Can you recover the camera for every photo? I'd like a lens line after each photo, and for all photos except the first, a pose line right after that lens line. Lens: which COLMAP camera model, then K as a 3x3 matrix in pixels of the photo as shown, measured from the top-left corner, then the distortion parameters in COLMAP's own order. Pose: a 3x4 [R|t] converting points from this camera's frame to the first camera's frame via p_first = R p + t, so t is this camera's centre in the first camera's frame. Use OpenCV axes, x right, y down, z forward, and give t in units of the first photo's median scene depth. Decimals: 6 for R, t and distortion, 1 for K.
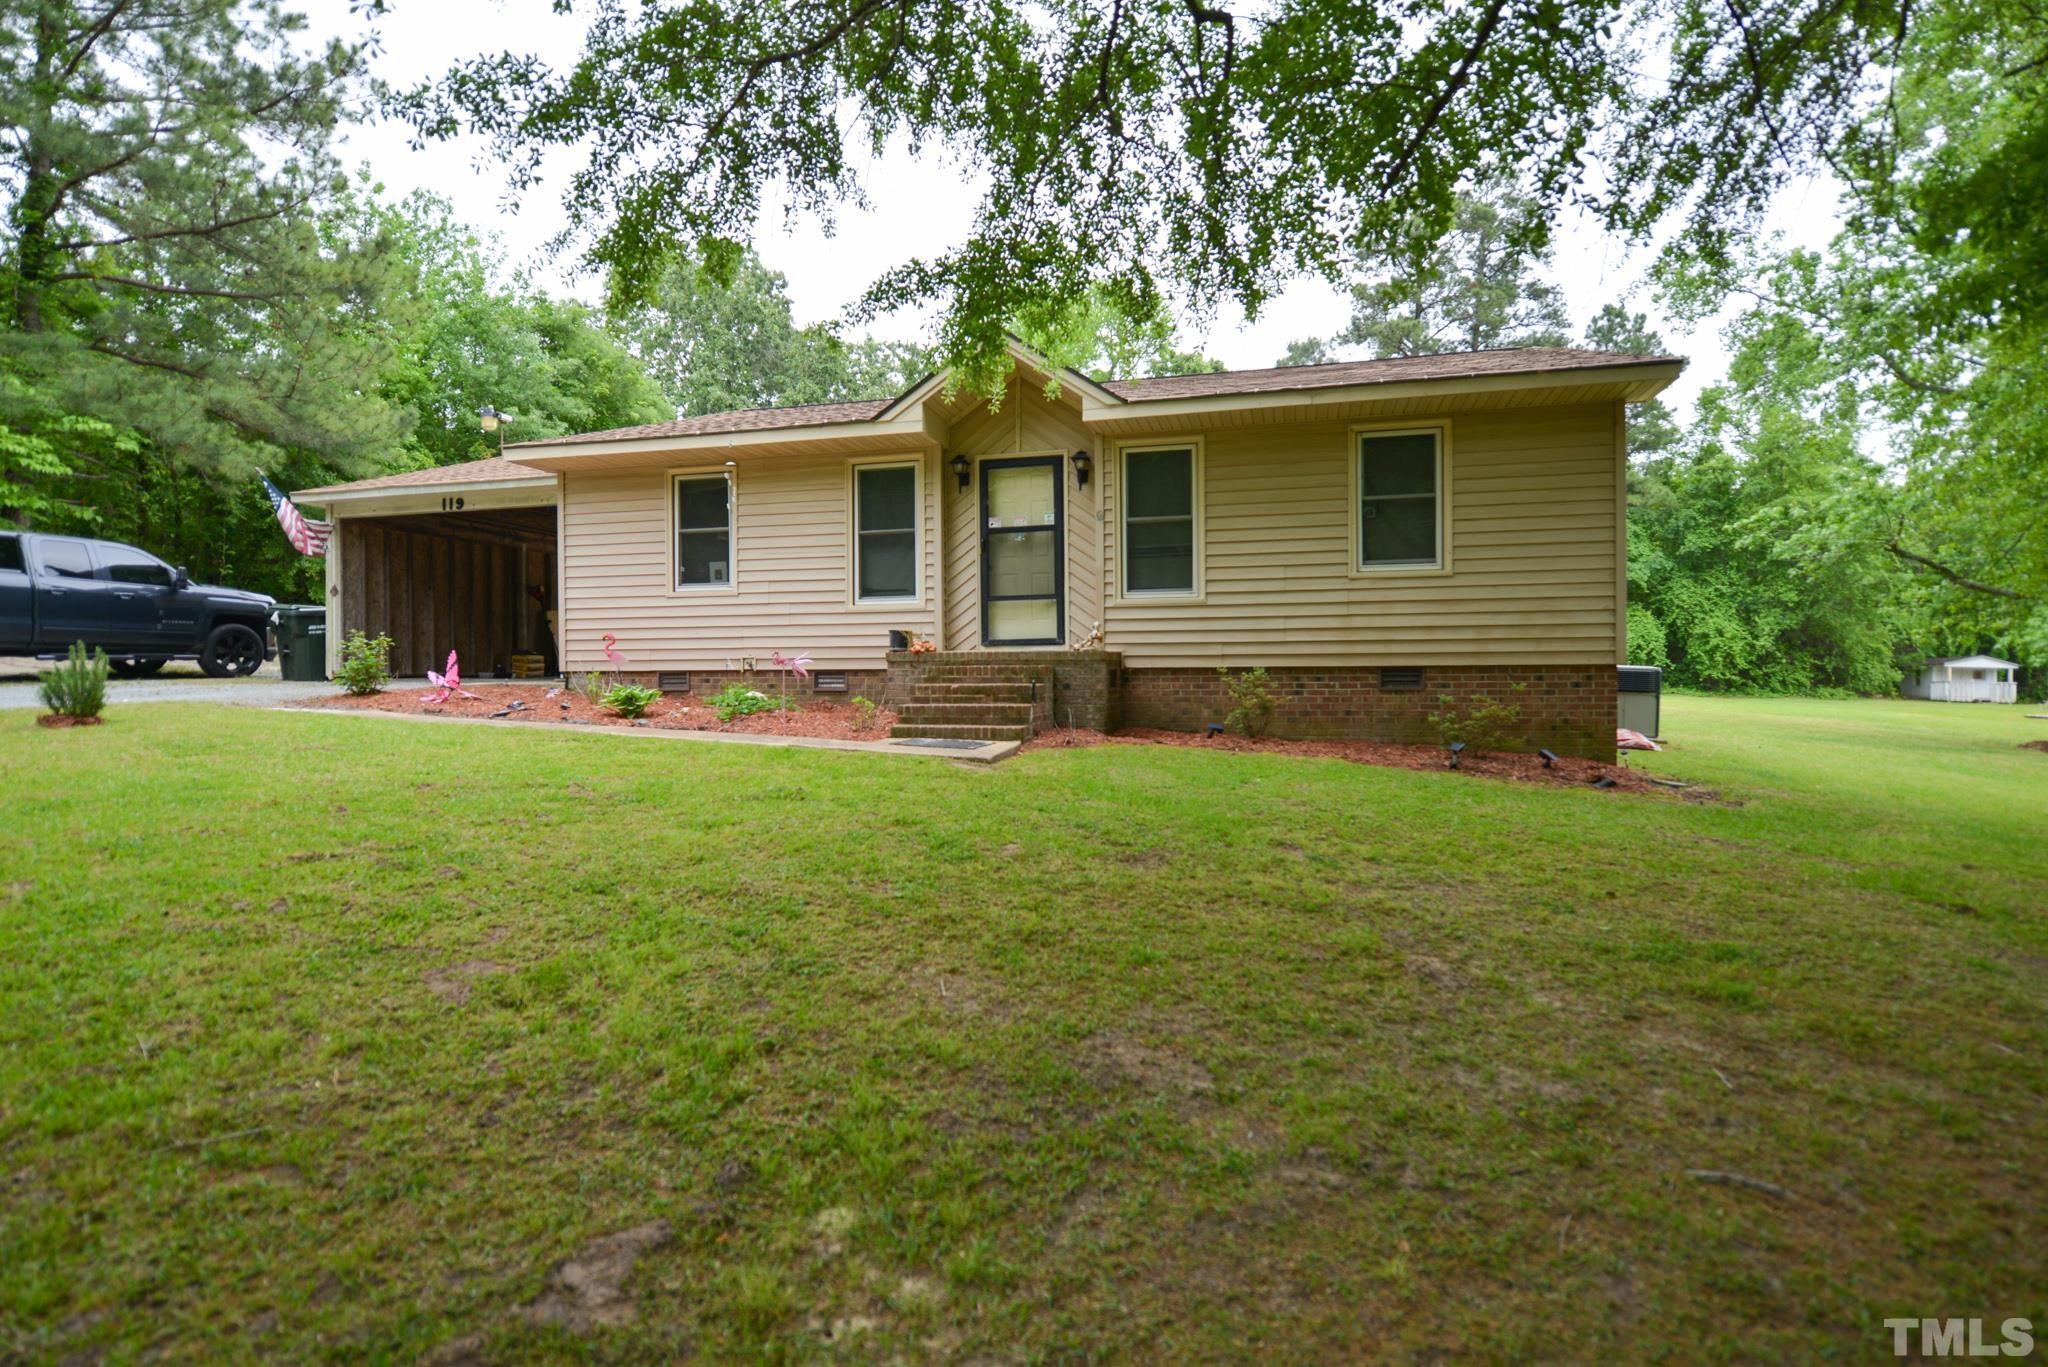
lens RADIAL K [[1004.2, 0, 1024.0], [0, 1004.2, 683.5], [0, 0, 1]] dist [-0.005952, -0.000449]
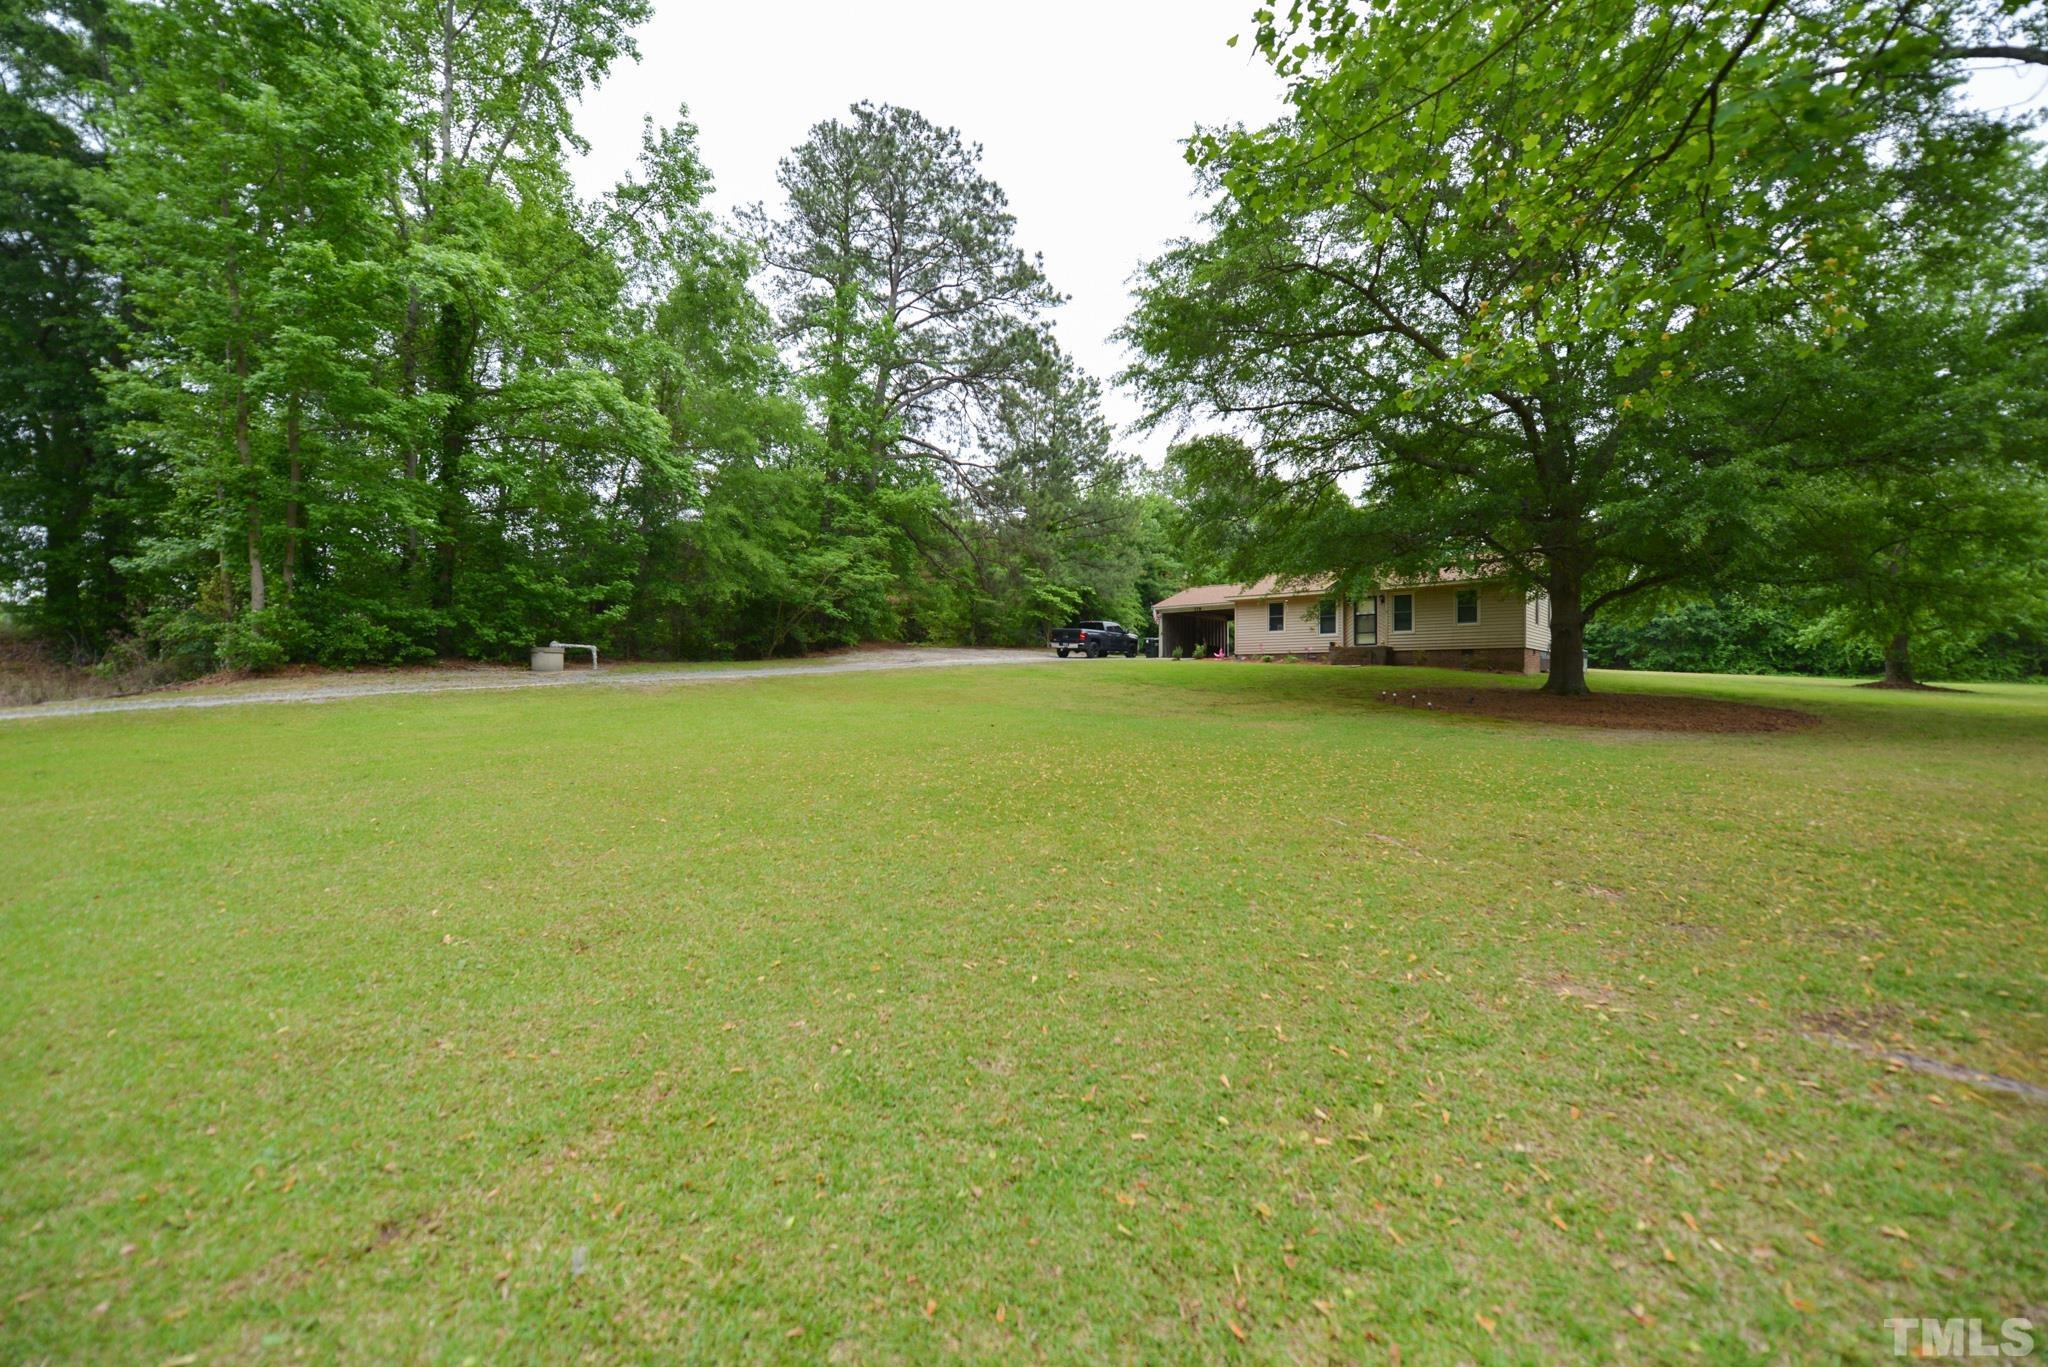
lens RADIAL K [[813.0, 0, 1024.0], [0, 813.0, 683.5], [0, 0, 1]] dist [-0.009984, -0.000634]
pose [[0.899385, 0.005883, -0.437118, 0.178585], [-0.009430, 0.999938, -0.005944, 0.136757], [0.437056, 0.009468, 0.899384, -2.326969]]
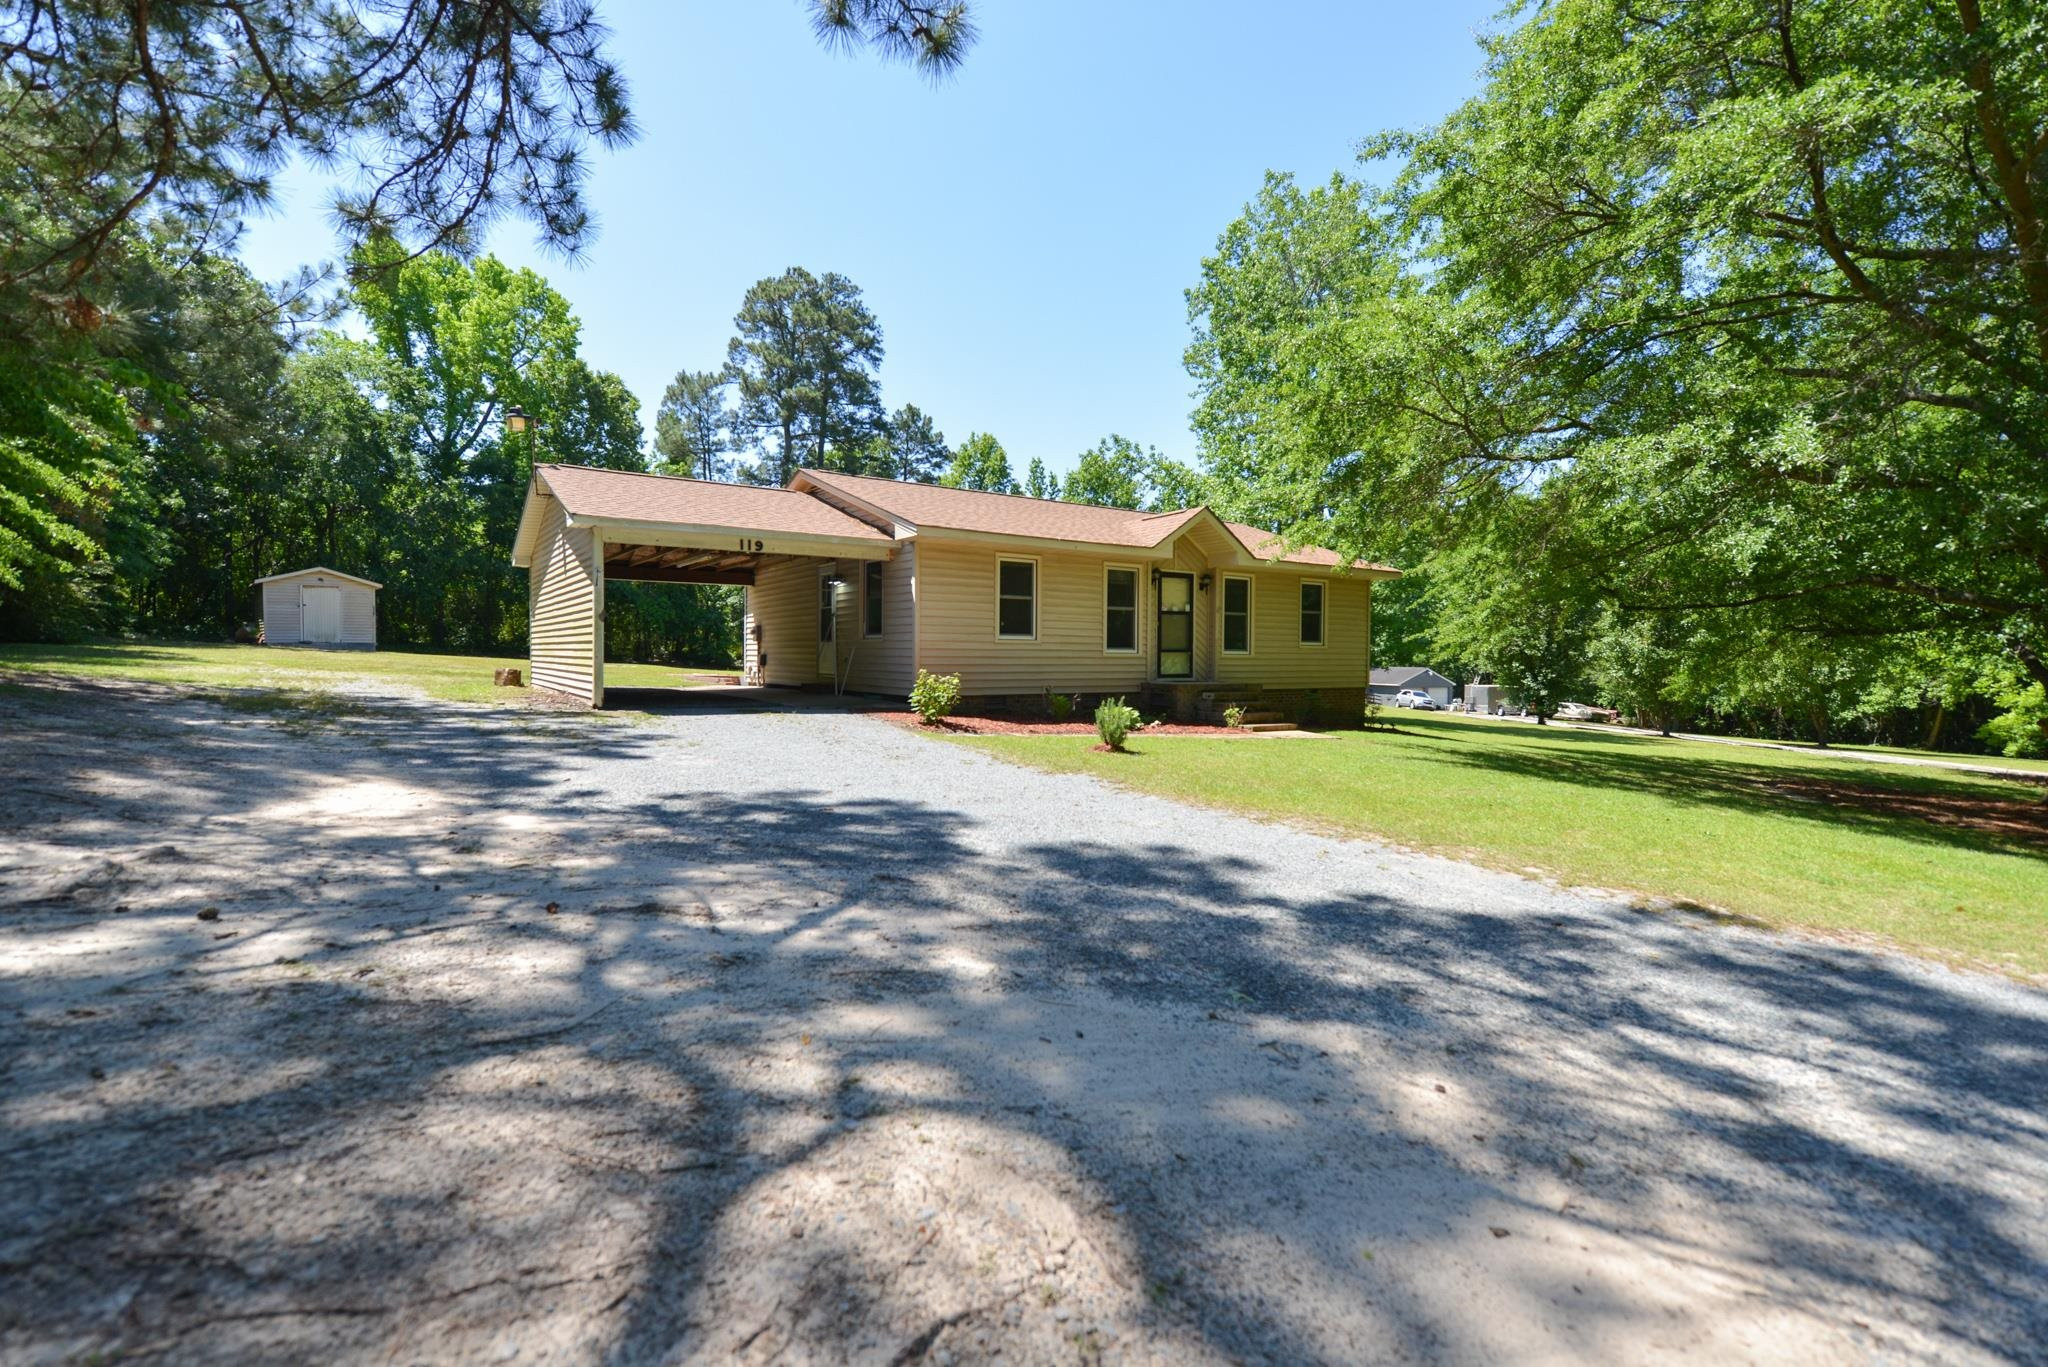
lens RADIAL K [[917.6, 0, 1024.0], [0, 917.6, 683.5], [0, 0, 1]] dist [-0.015574, -0.000174]
pose [[0.652638, -0.012928, 0.757559, -1.398771], [-0.002320, 0.999816, 0.019061, -0.057454], [-0.757666, -0.014197, 0.652488, 0.136713]]
